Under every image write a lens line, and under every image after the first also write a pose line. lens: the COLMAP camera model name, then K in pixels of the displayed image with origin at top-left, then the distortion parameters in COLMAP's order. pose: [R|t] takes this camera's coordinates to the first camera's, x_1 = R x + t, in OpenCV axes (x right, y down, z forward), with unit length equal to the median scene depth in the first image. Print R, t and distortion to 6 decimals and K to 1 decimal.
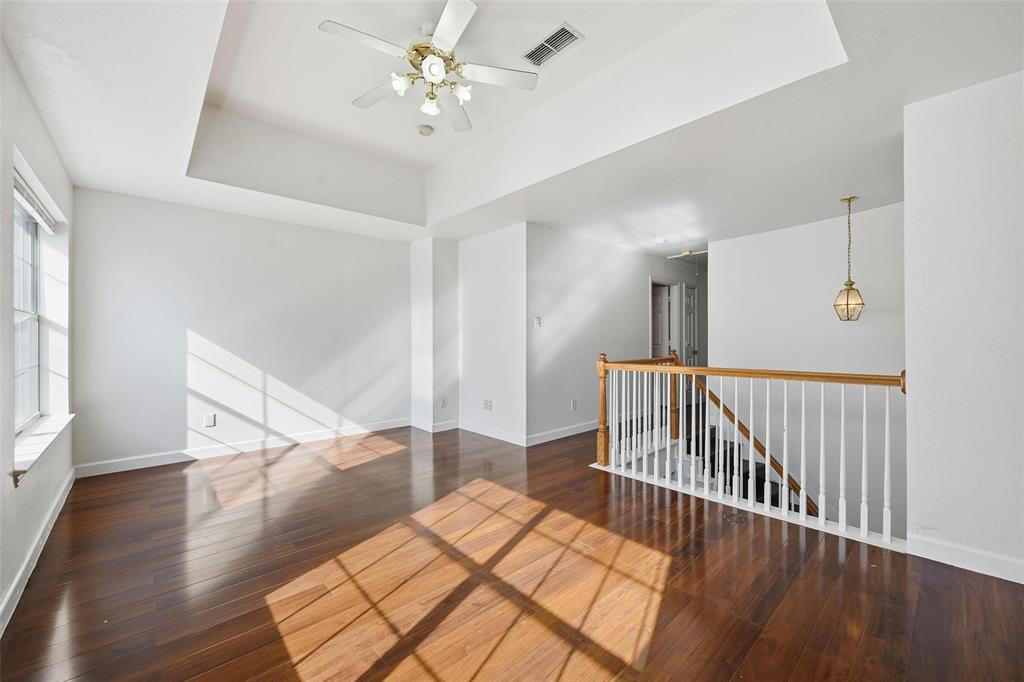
lens RADIAL K [[412.3, 0, 520.9], [0, 412.3, 342.2], [0, 0, 1]] dist [-0.002071, -0.000287]
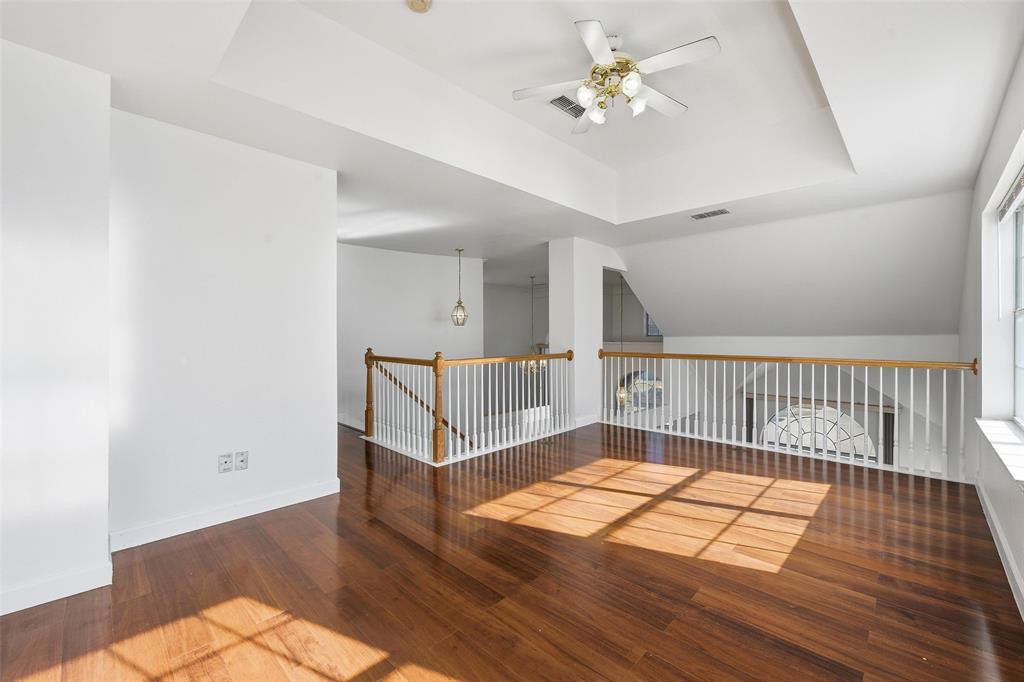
lens RADIAL K [[412.3, 0, 520.5], [0, 412.3, 336.6], [0, 0, 1]] dist [-0.002071, -0.000287]
pose [[-0.053764, -0.001180, 0.998553, -1.393616], [0.013044, 0.999913, 0.001884, -0.015702], [-0.998468, 0.013127, -0.053744, 1.438722]]
